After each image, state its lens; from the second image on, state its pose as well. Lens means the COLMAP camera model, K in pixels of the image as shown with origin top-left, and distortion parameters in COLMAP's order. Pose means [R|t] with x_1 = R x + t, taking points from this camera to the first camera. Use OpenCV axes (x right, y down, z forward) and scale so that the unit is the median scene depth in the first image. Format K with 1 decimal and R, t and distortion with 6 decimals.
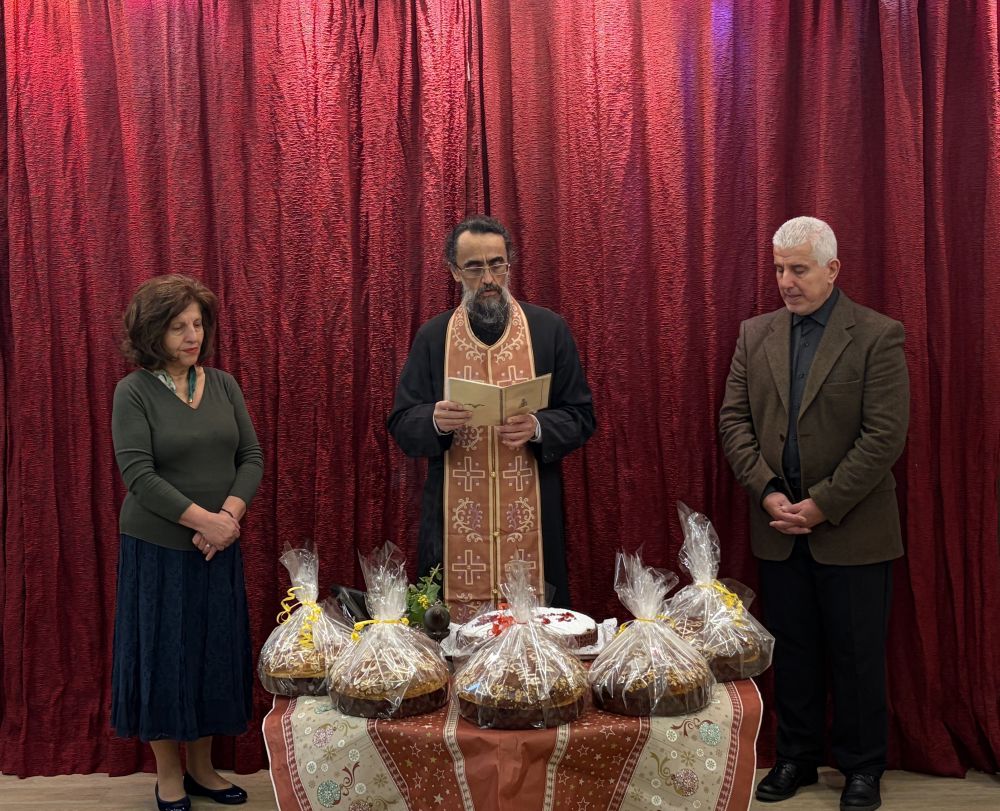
lens RADIAL K [[1535.4, 0, 500.0], [0, 1535.4, 405.5], [0, 0, 1]] dist [0.175246, -0.560242]
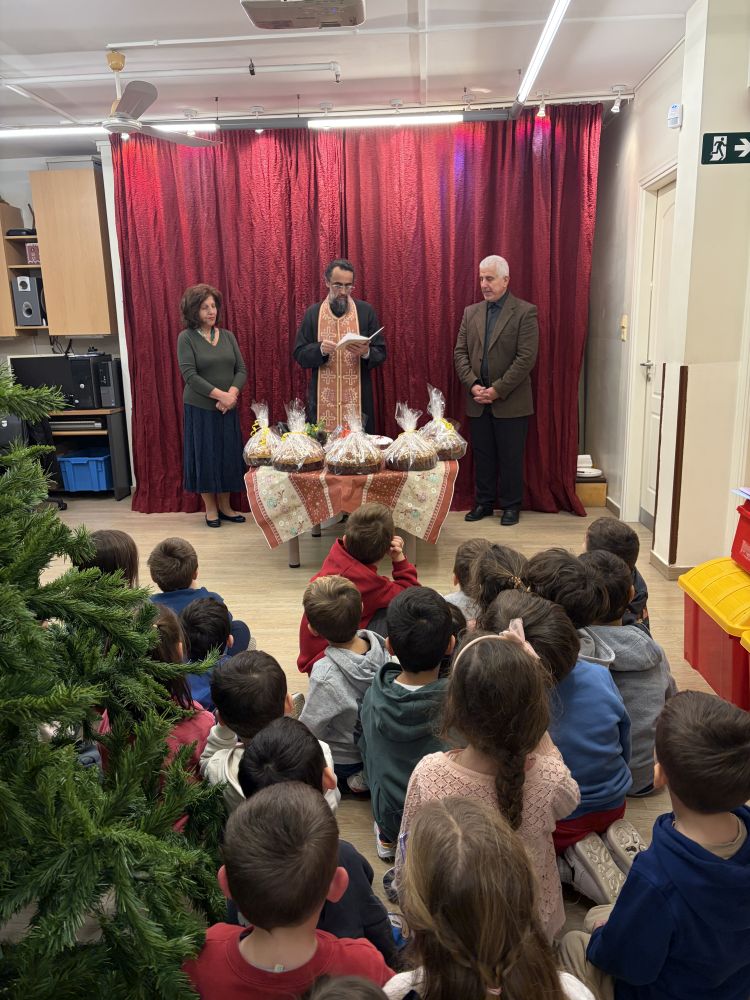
lens RADIAL K [[742.9, 0, 375.0], [0, 742.9, 500.0], [0, 0, 1]] dist [0.001700, -0.002760]
pose [[0.999949, 0.004574, -0.008989, 0.040243], [-0.003051, 0.986680, 0.162646, 0.043945], [0.009613, -0.162611, 0.986643, -0.080451]]
